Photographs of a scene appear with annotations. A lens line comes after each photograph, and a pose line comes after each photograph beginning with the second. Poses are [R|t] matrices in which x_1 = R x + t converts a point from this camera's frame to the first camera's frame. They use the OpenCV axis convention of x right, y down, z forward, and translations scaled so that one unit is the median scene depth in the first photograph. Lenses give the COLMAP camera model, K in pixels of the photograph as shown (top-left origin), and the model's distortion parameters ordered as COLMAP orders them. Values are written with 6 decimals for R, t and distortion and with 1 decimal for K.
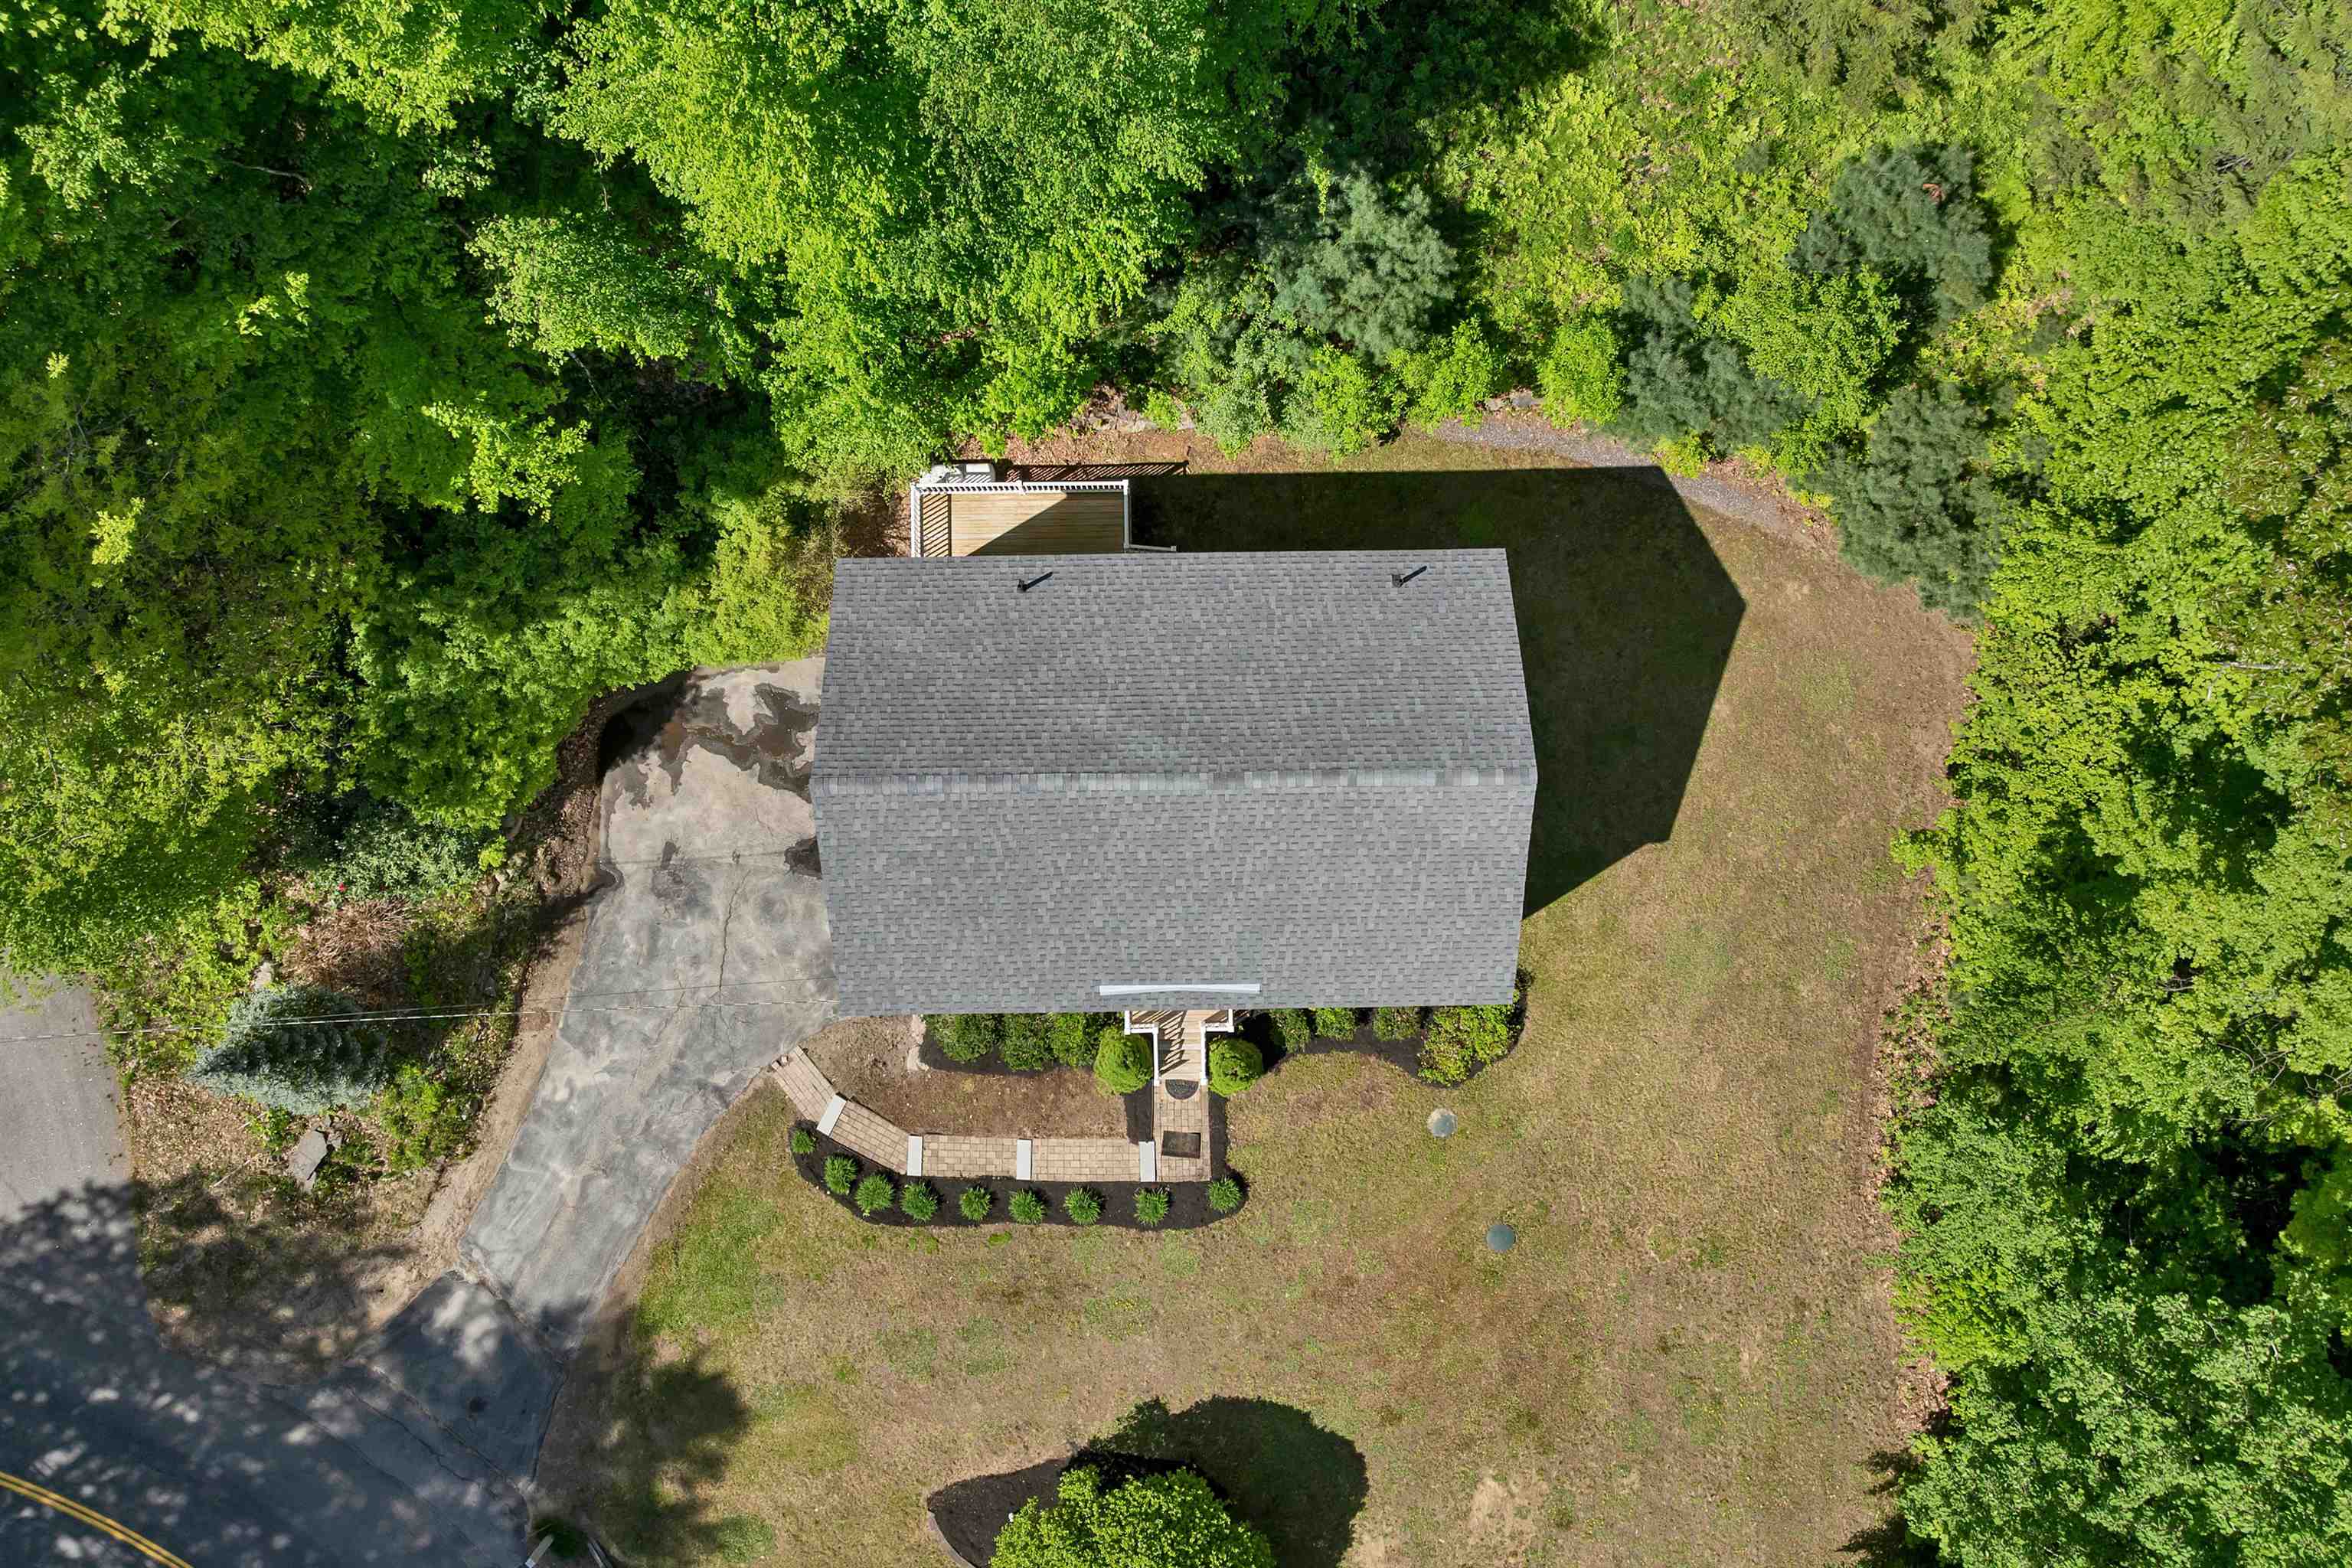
lens RADIAL K [[1698.6, 0, 1181.7], [0, 1698.6, 768.2], [0, 0, 1]] dist [-0.042011, 0.008117]
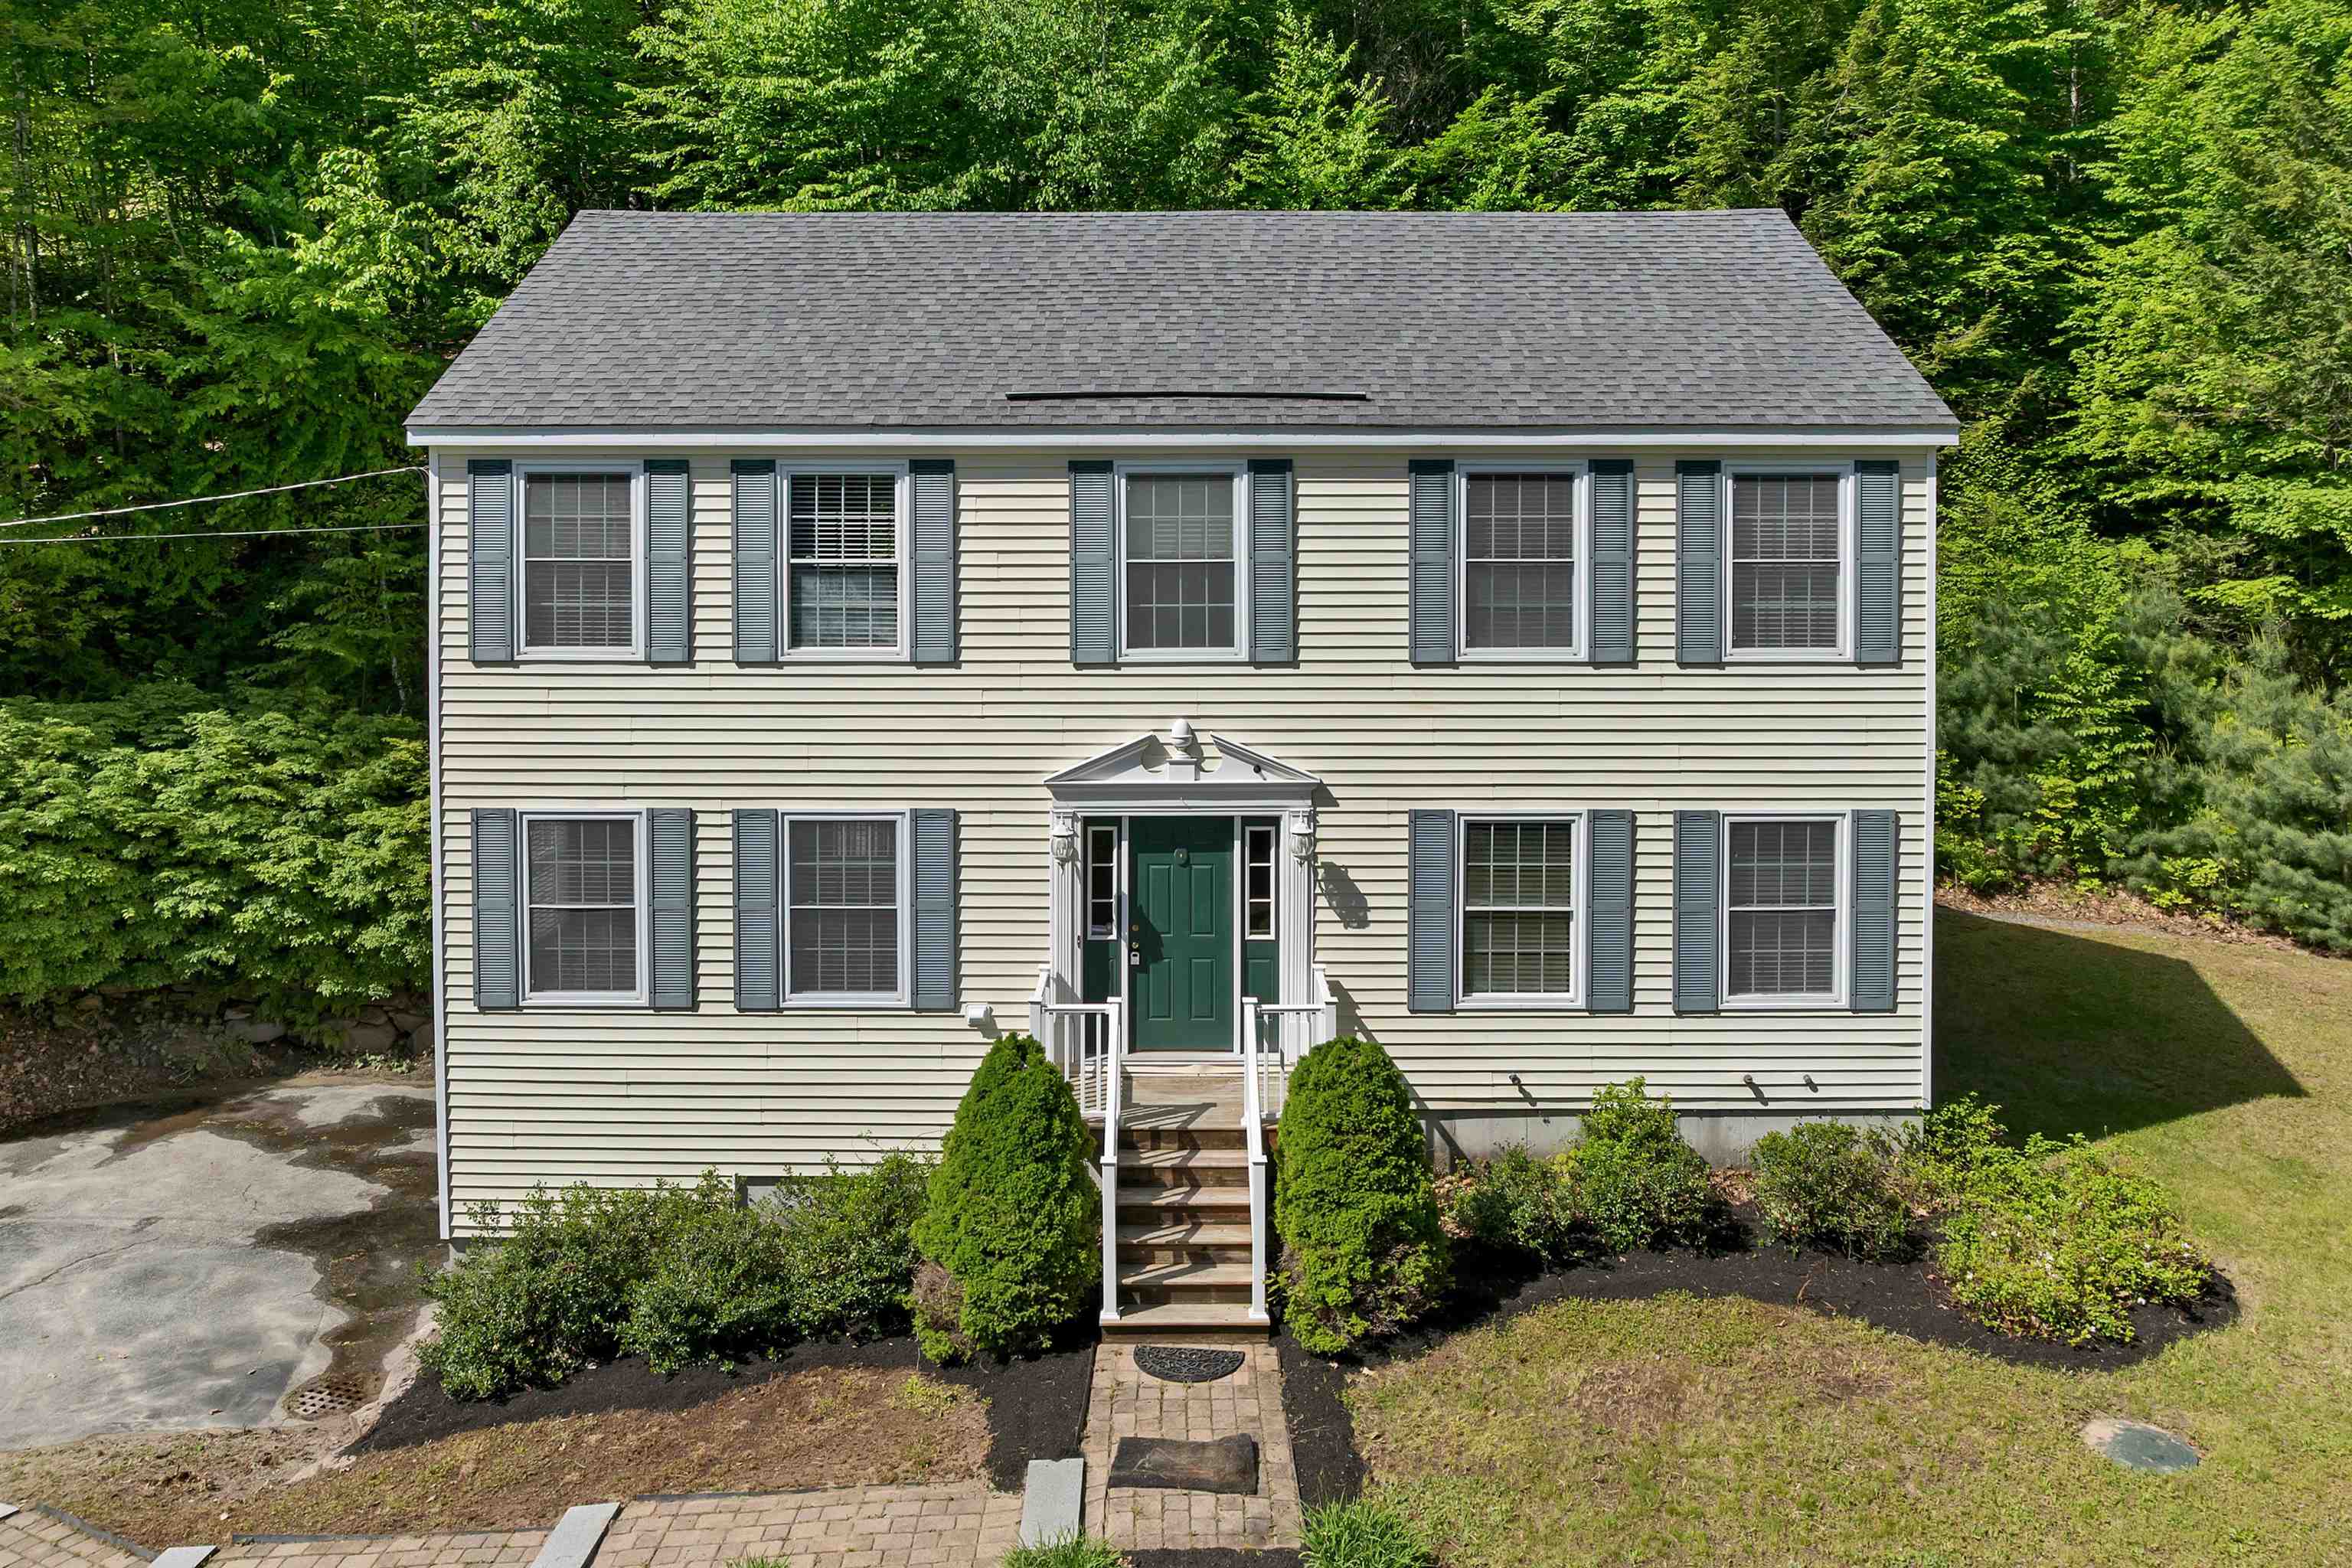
lens RADIAL K [[1698.6, 0, 1166.9], [0, 1698.6, 767.6], [0, 0, 1]] dist [-0.042011, 0.008117]
pose [[0.999615, -0.000994, -0.027744, 0.004985], [-0.027689, 0.036484, -0.998951, 0.471897], [0.002005, 0.999334, 0.036442, 0.882941]]
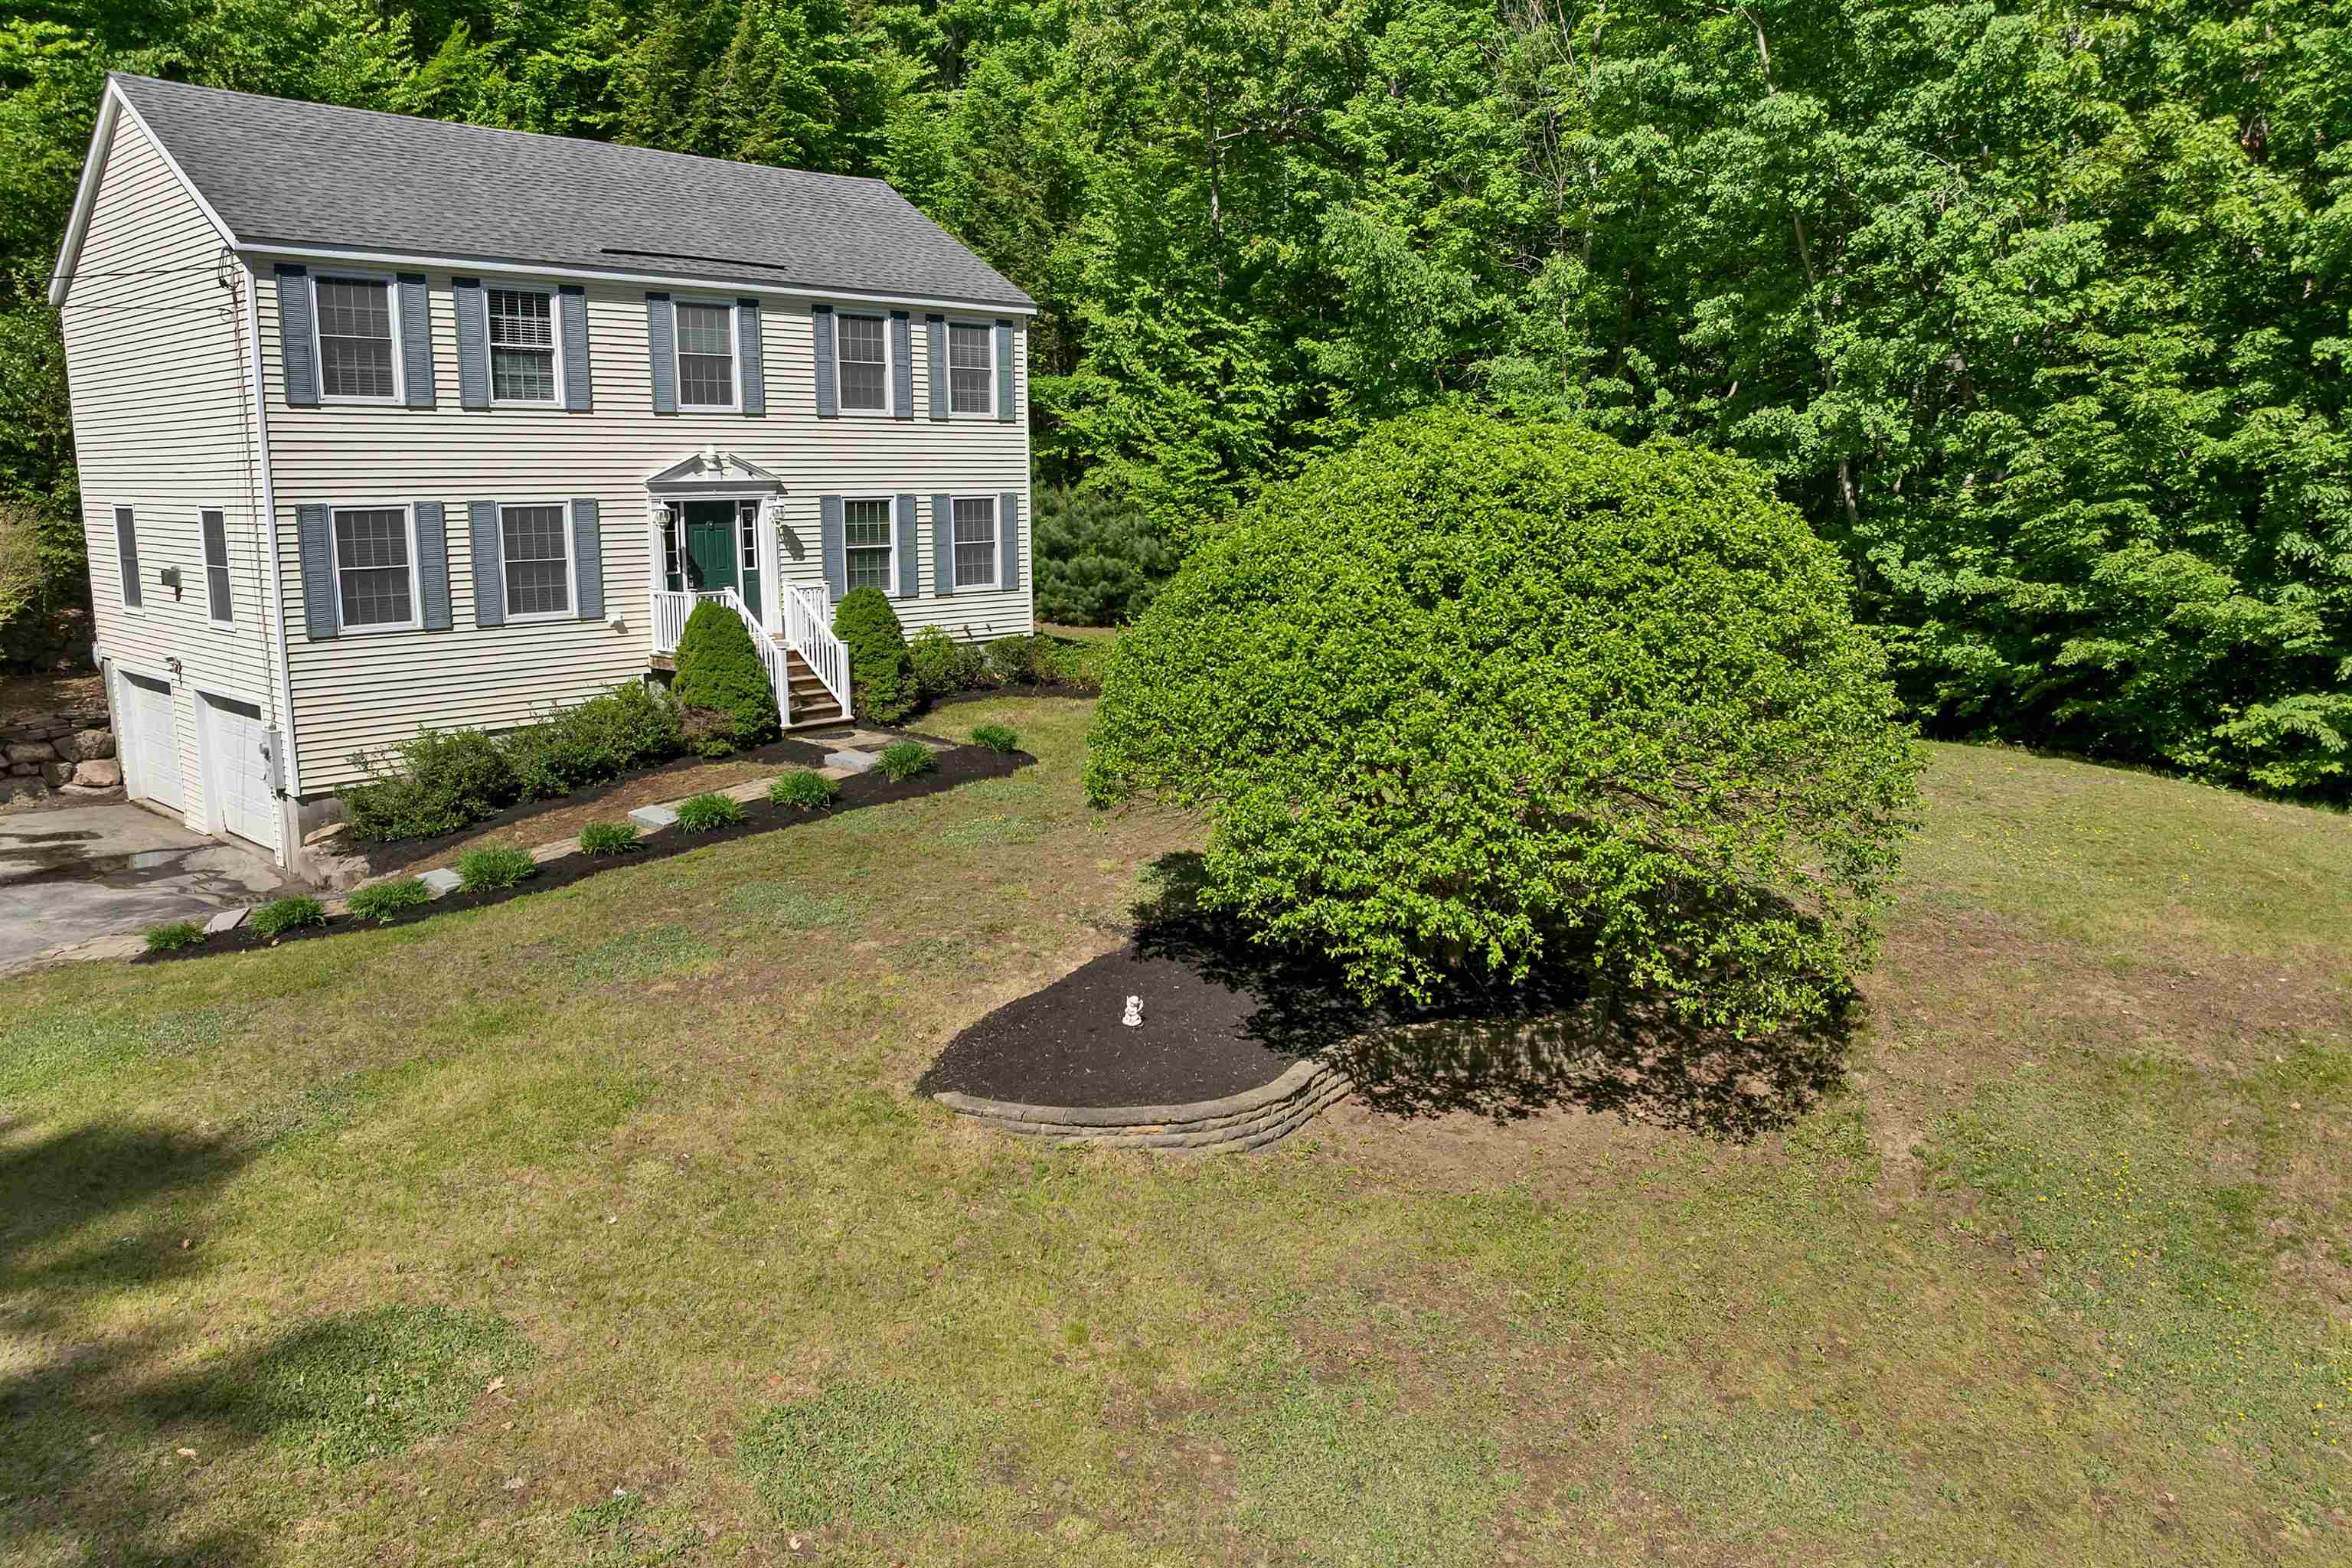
lens RADIAL K [[1698.6, 0, 1171.0], [0, 1698.6, 772.8], [0, 0, 1]] dist [-0.042011, 0.008117]
pose [[0.704492, -0.127172, 0.698225, -0.339189], [0.709685, 0.134852, -0.691493, 0.692609], [-0.006218, 0.982671, 0.185254, 0.887753]]
